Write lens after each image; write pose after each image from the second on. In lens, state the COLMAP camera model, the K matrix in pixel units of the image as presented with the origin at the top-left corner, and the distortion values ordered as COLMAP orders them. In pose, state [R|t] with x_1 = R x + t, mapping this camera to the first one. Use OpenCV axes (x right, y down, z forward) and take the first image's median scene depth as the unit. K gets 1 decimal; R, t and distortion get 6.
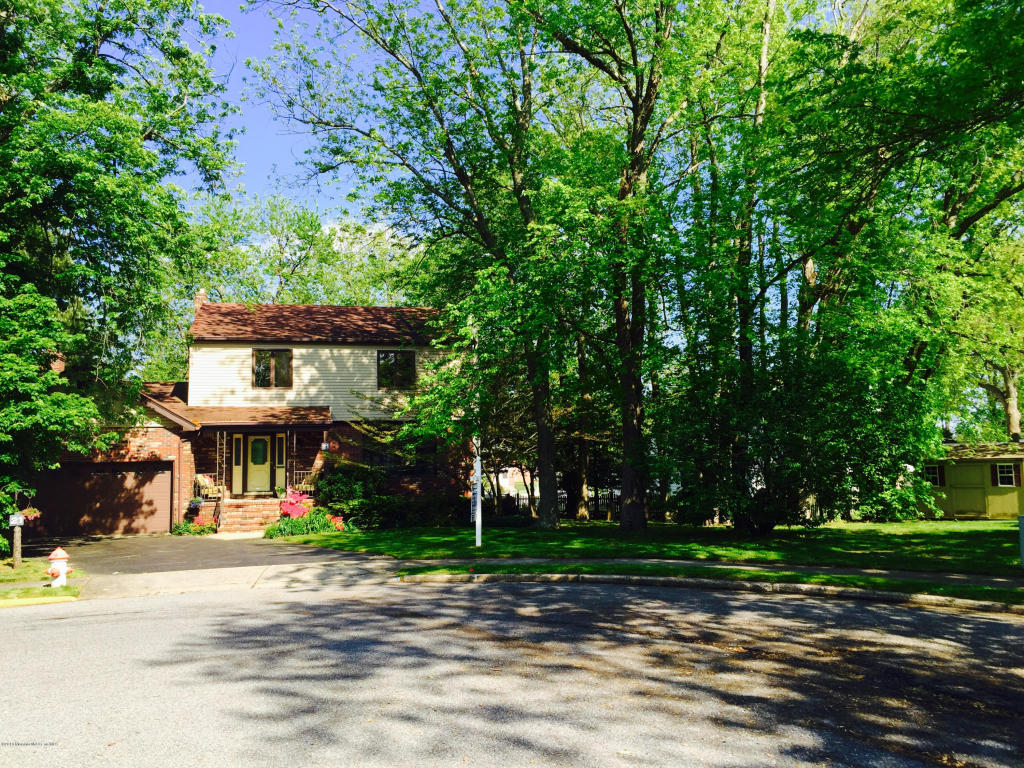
lens RADIAL K [[865.2, 0, 512.1], [0, 865.2, 384.5], [0, 0, 1]] dist [0.001279, -0.000673]
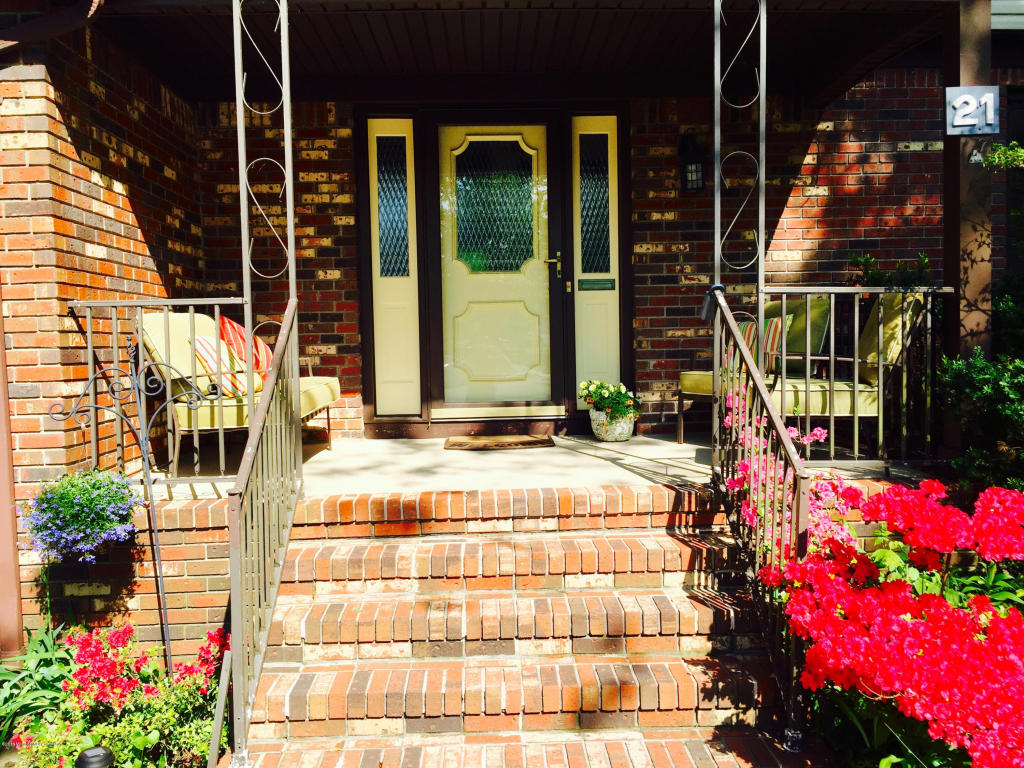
lens RADIAL K [[865.2, 0, 510.7], [0, 865.2, 382.7], [0, 0, 1]] dist [0.001279, -0.000673]
pose [[0.979510, 0.011195, -0.201086, -0.246789], [0.017550, 0.989911, 0.140597, 0.089513], [0.200631, -0.141245, 0.969431, 0.796986]]
